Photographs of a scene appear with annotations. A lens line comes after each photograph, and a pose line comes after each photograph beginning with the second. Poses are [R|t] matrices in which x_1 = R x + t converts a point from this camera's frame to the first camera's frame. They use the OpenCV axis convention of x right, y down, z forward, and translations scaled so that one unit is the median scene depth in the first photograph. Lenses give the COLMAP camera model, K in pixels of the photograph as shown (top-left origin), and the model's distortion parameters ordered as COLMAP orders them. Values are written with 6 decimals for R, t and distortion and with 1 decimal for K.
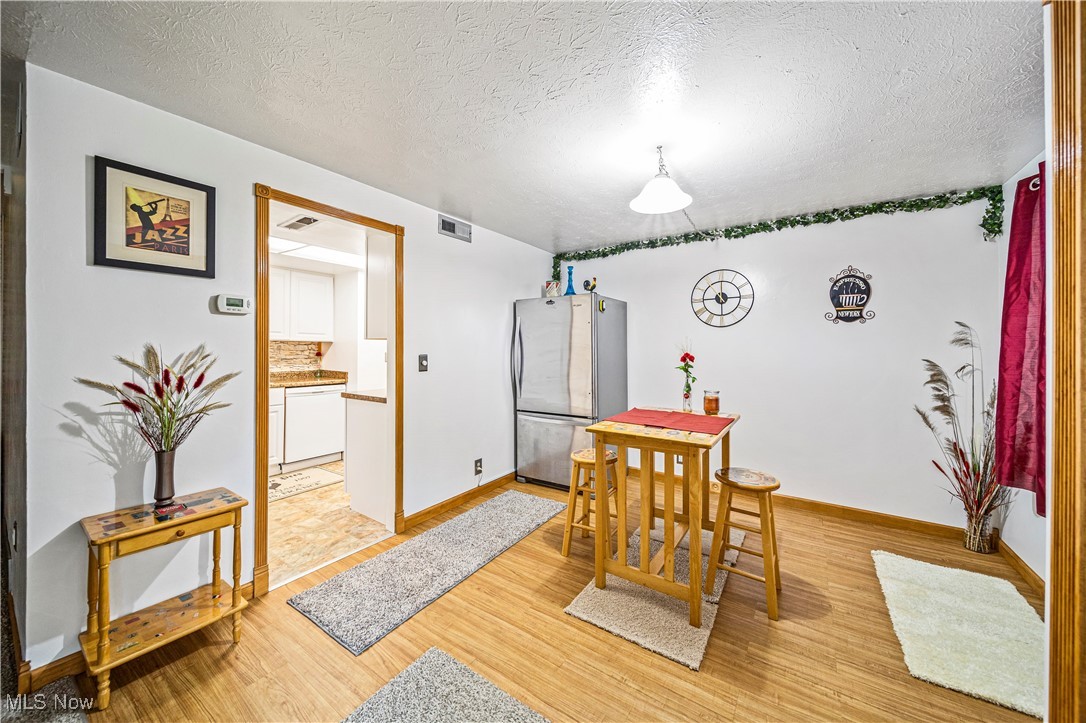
lens RADIAL K [[383.0, 0, 542.5], [0, 383.0, 348.0], [0, 0, 1]] dist [-0.001173, -0.000111]
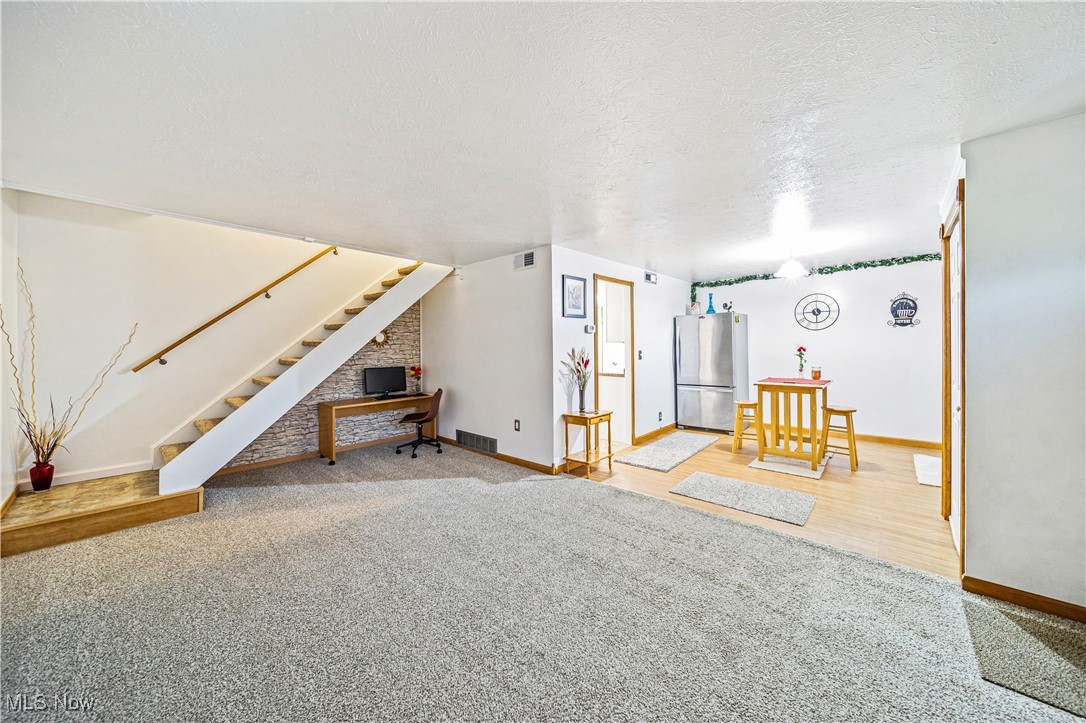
lens RADIAL K [[387.0, 0, 539.3], [0, 387.0, 351.7], [0, 0, 1]] dist [-0.000518, -0.000179]
pose [[0.990268, -0.015656, -0.138290, -0.517021], [0.017851, 0.999733, 0.014644, -0.011263], [0.138024, -0.016970, 0.990283, -0.858512]]
